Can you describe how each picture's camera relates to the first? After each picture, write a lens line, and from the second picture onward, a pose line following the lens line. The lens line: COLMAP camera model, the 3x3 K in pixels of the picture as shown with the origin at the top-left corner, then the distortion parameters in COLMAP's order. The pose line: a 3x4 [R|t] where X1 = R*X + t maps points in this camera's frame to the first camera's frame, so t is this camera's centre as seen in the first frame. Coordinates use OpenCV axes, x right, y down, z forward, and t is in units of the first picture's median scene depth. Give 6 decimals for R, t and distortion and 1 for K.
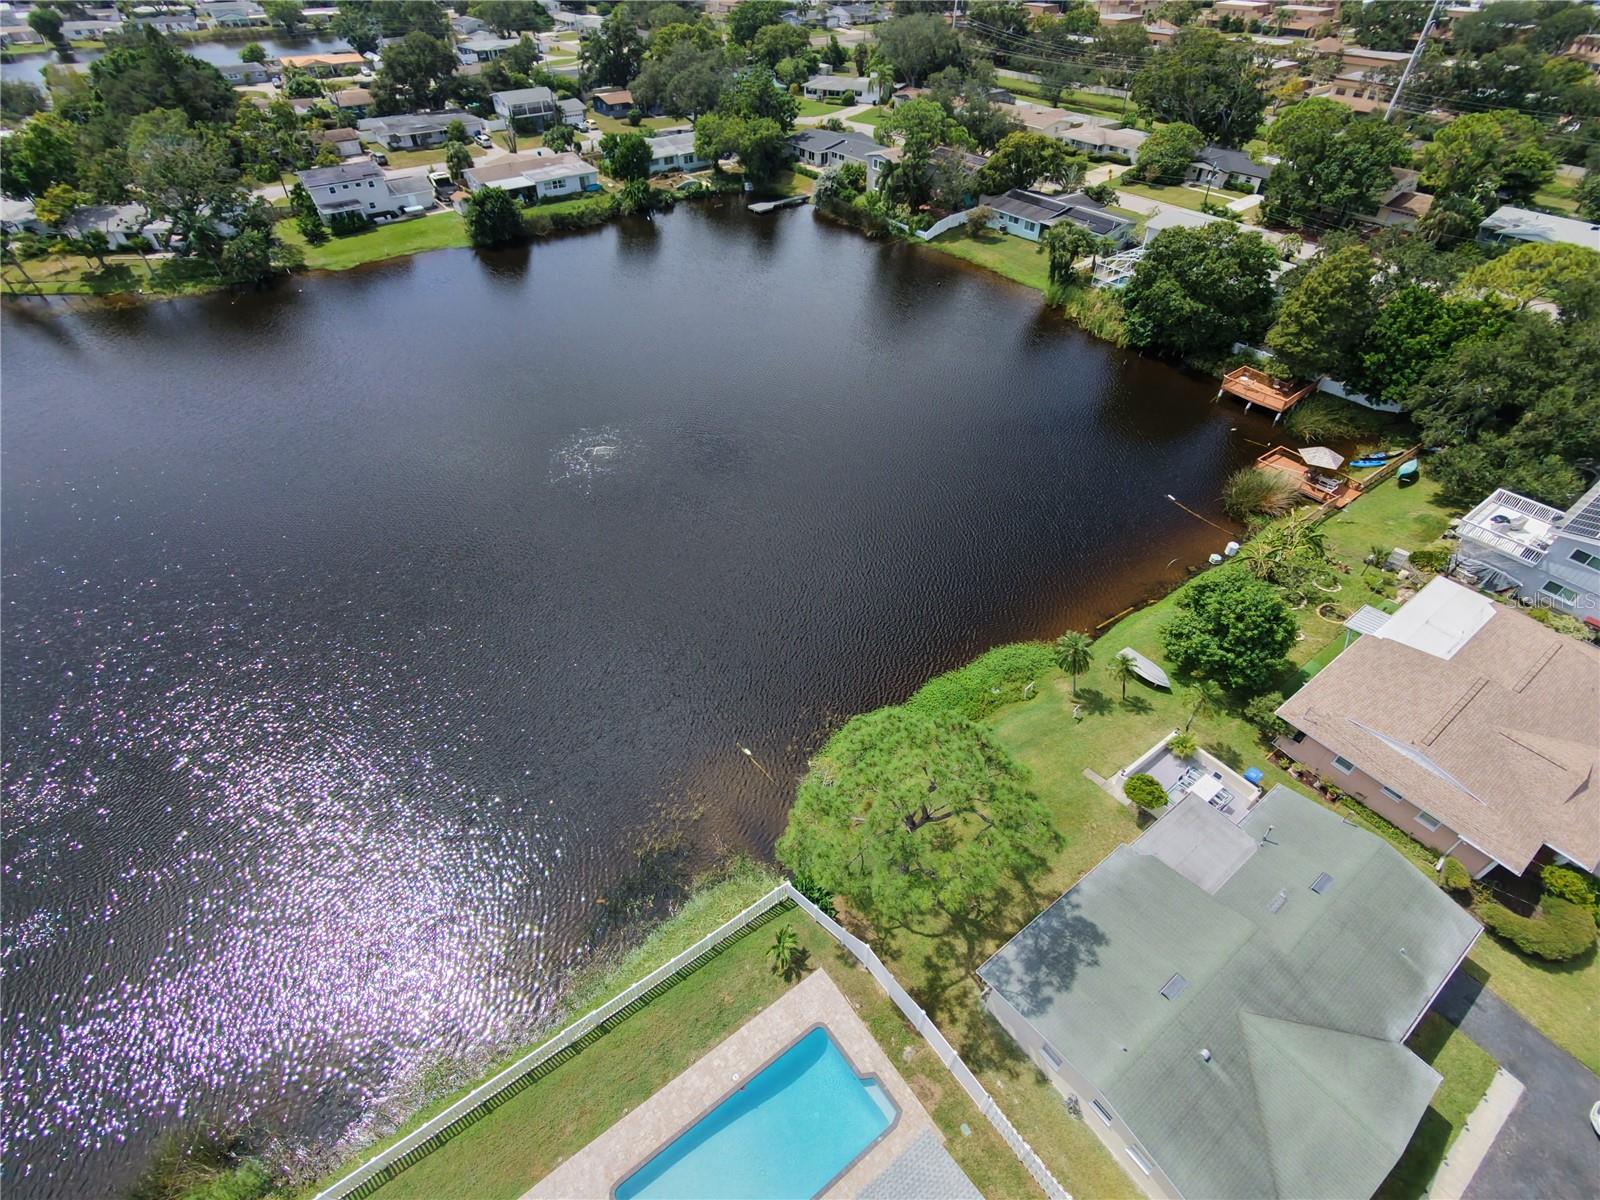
lens RADIAL K [[768.0, 0, 800.0], [0, 768.0, 600.0], [0, 0, 1]] dist [-0.014852, 0.011889]
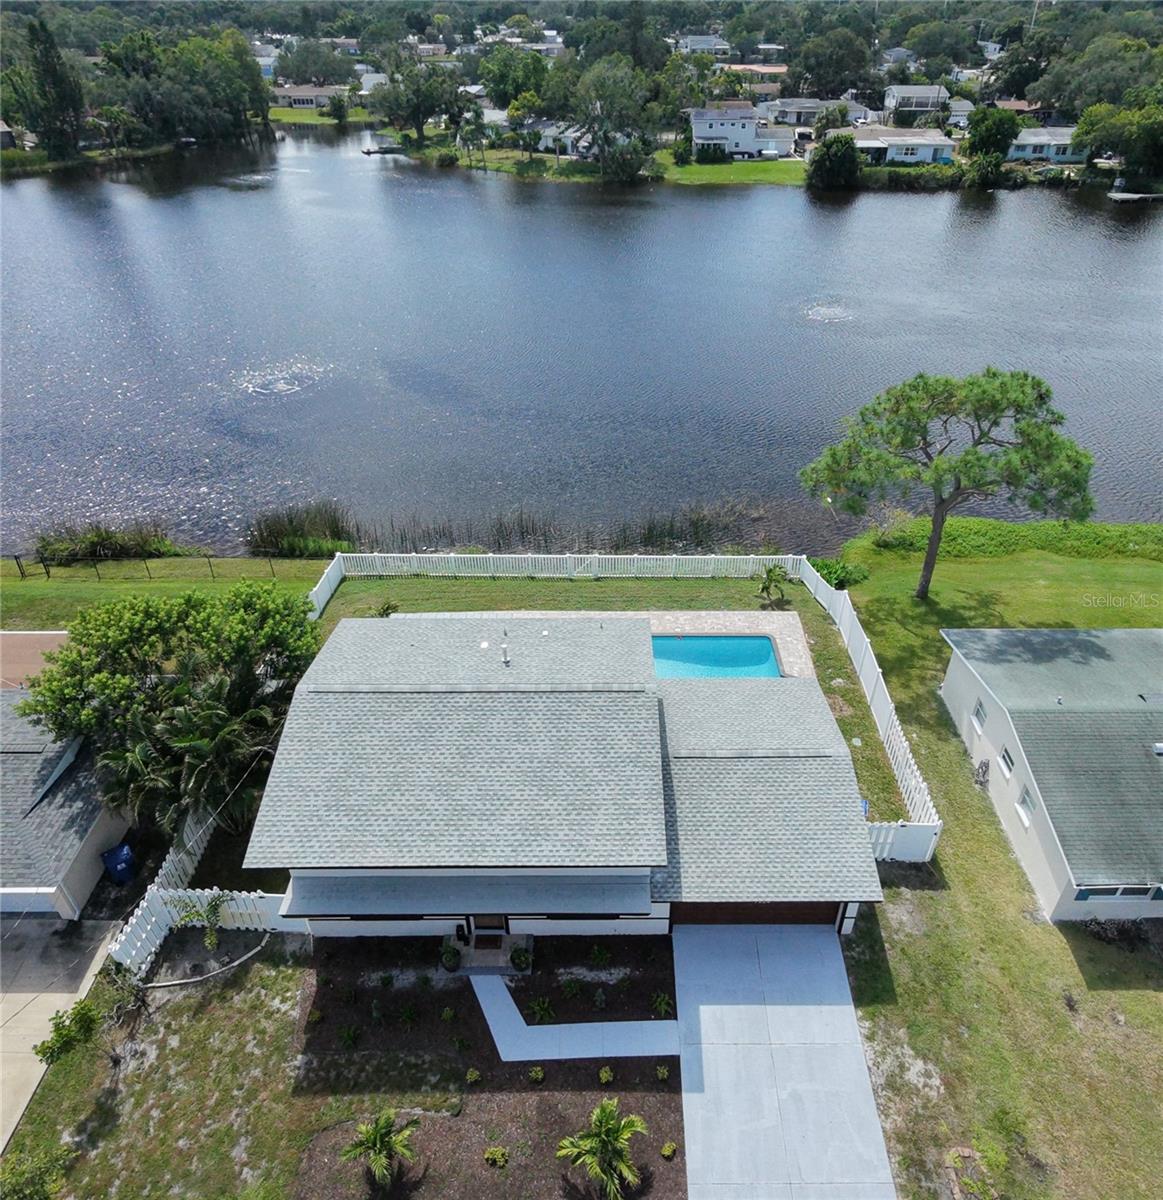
lens RADIAL K [[848.8, 0, 613.3], [0, 848.8, 598.8], [0, 0, 1]] dist [-0.001706, -0.000064]
pose [[0.808517, 0.345400, -0.476445, 0.109903], [-0.398612, 0.917046, -0.011620, 0.175346], [0.432908, 0.199311, 0.879128, -0.027798]]
